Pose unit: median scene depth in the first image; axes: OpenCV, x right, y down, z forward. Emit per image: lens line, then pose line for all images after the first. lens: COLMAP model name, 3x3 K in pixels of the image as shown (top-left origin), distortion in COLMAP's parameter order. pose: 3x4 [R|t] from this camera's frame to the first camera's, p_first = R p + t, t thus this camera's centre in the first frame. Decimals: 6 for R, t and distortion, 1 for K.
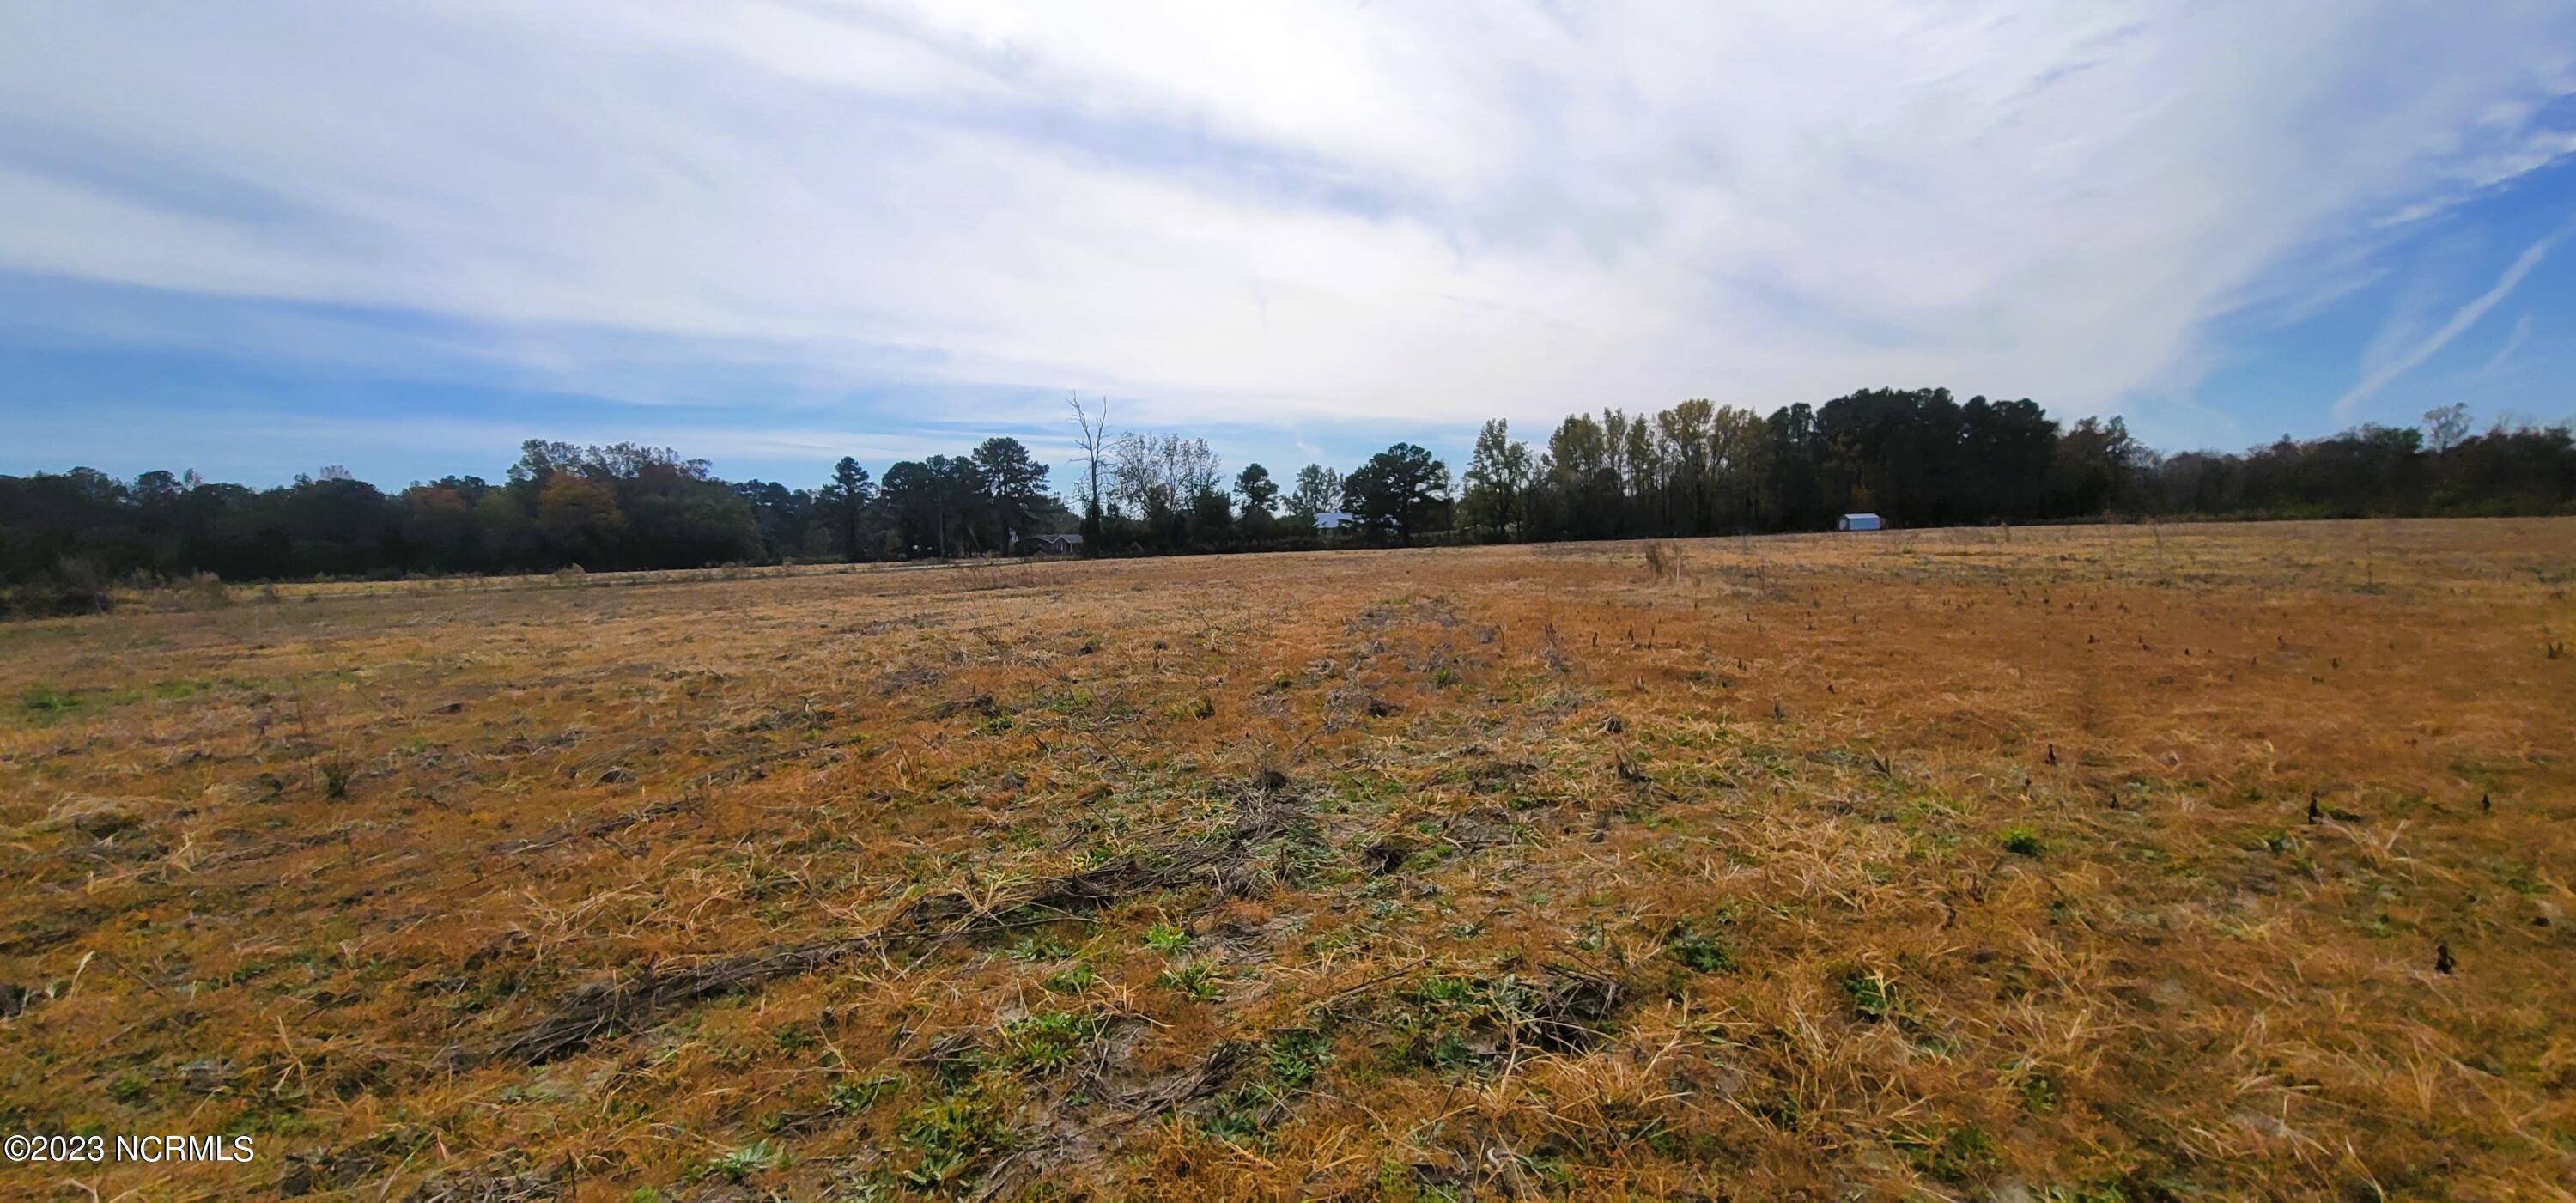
lens RADIAL K [[1052.7, 0, 1290.6], [0, 1052.7, 600.7], [0, 0, 1]] dist [-0.001928, -0.000603]
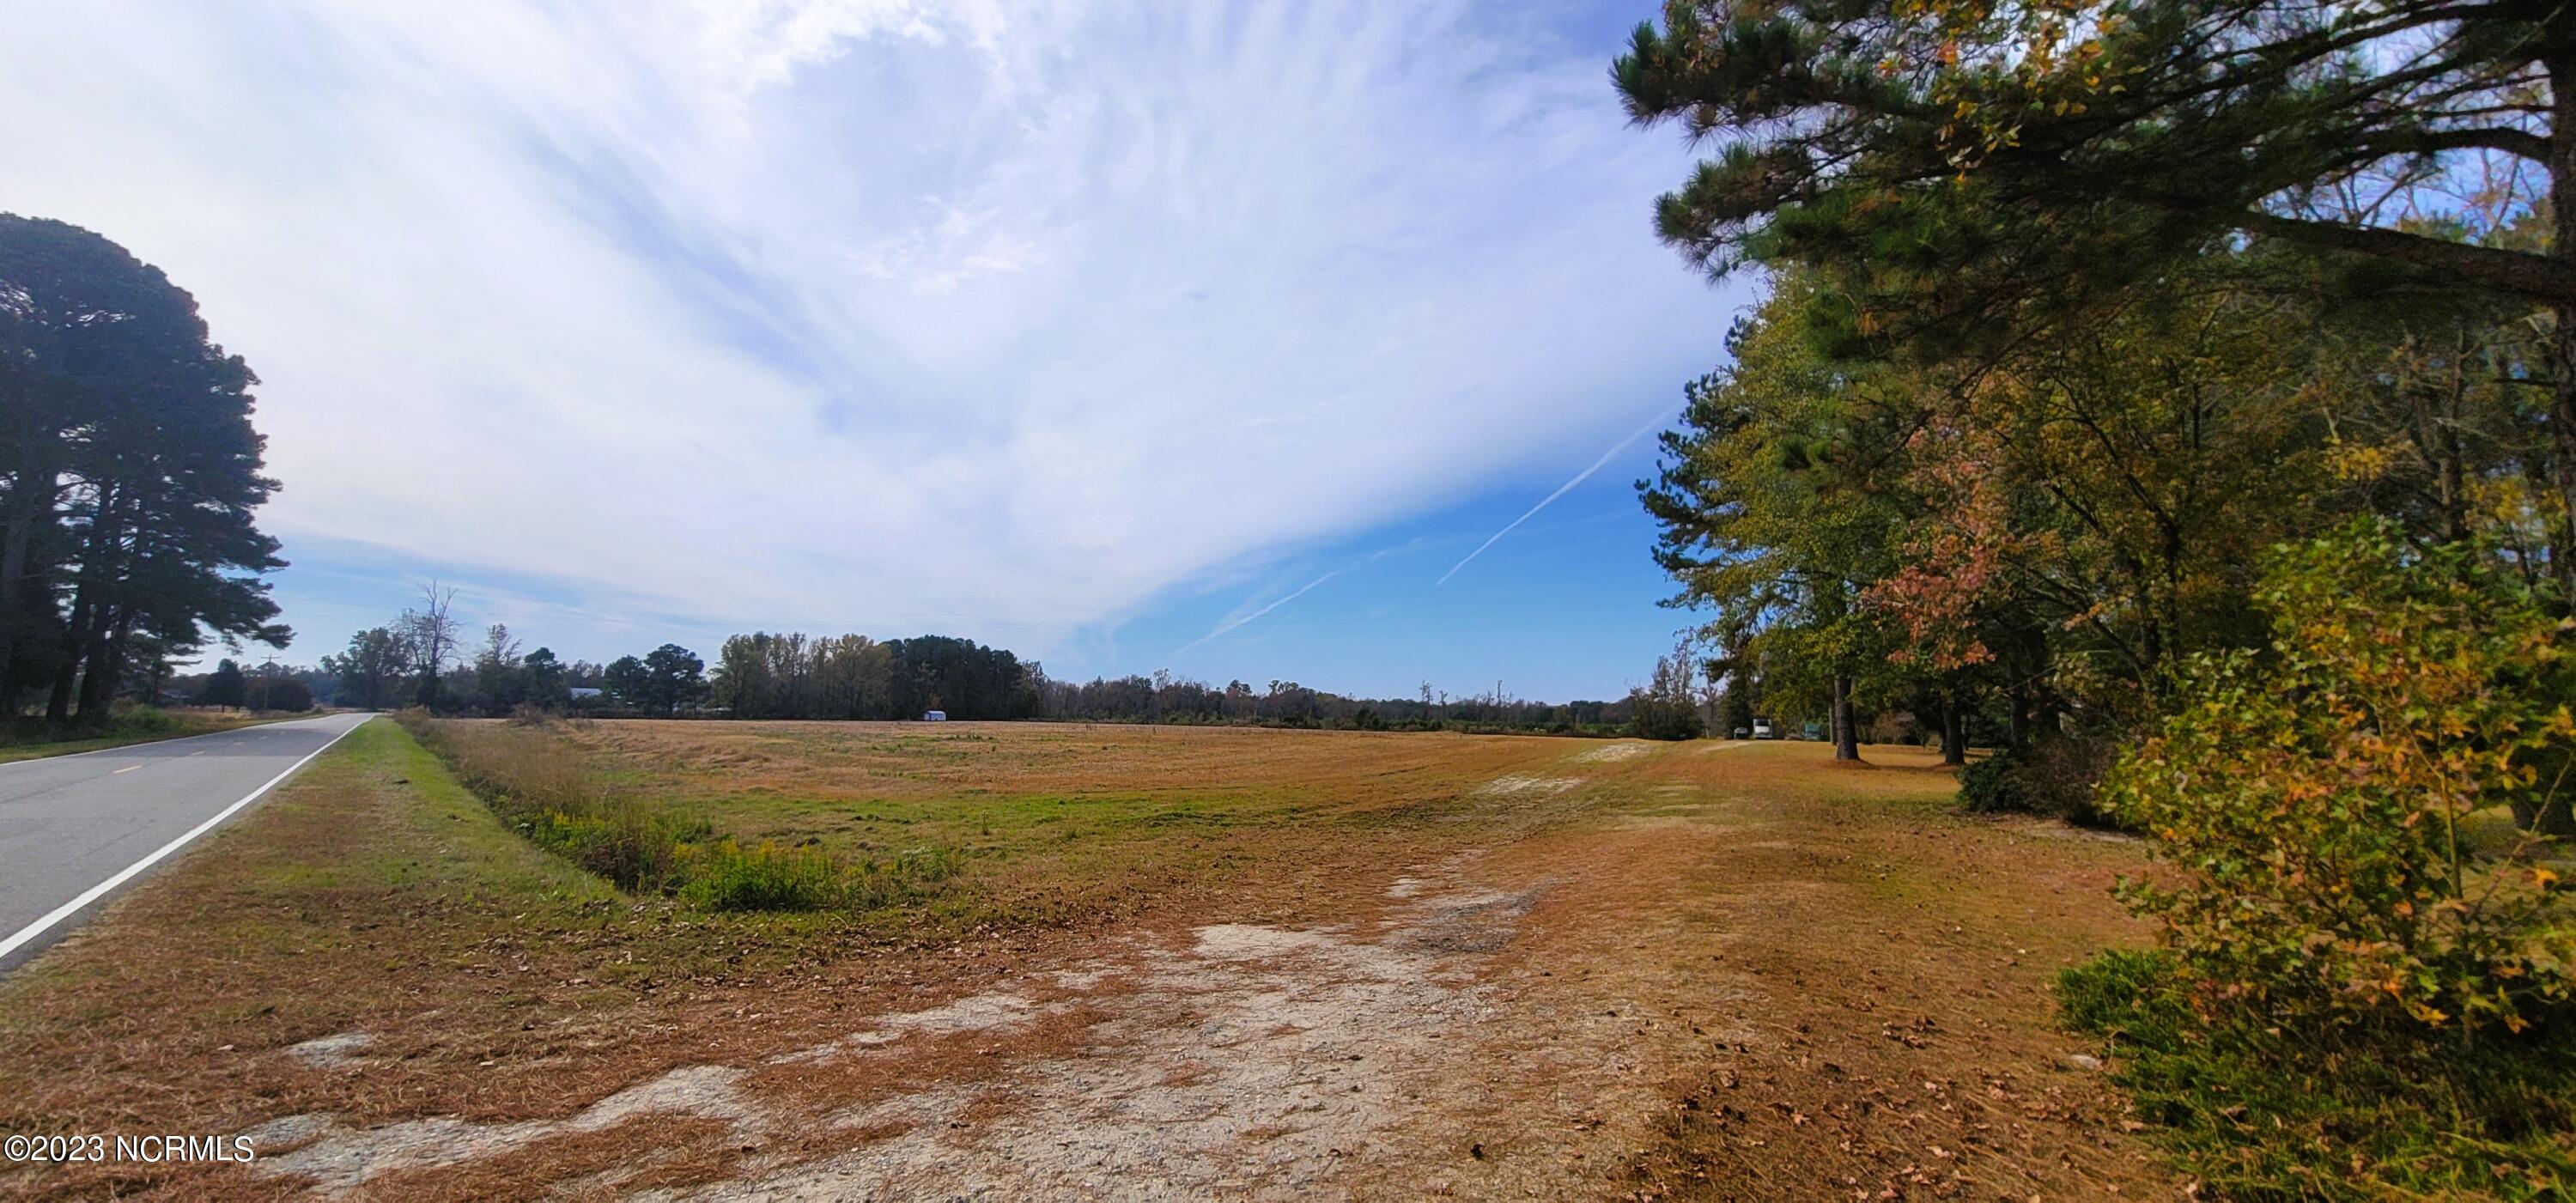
lens RADIAL K [[1052.7, 0, 1273.5], [0, 1052.7, 591.7], [0, 0, 1]] dist [-0.001928, -0.000603]
pose [[0.580043, 0.139636, 0.802528, -0.461115], [0.013805, 0.983371, -0.181080, 0.038133], [-0.814469, 0.116114, 0.568470, -0.373666]]
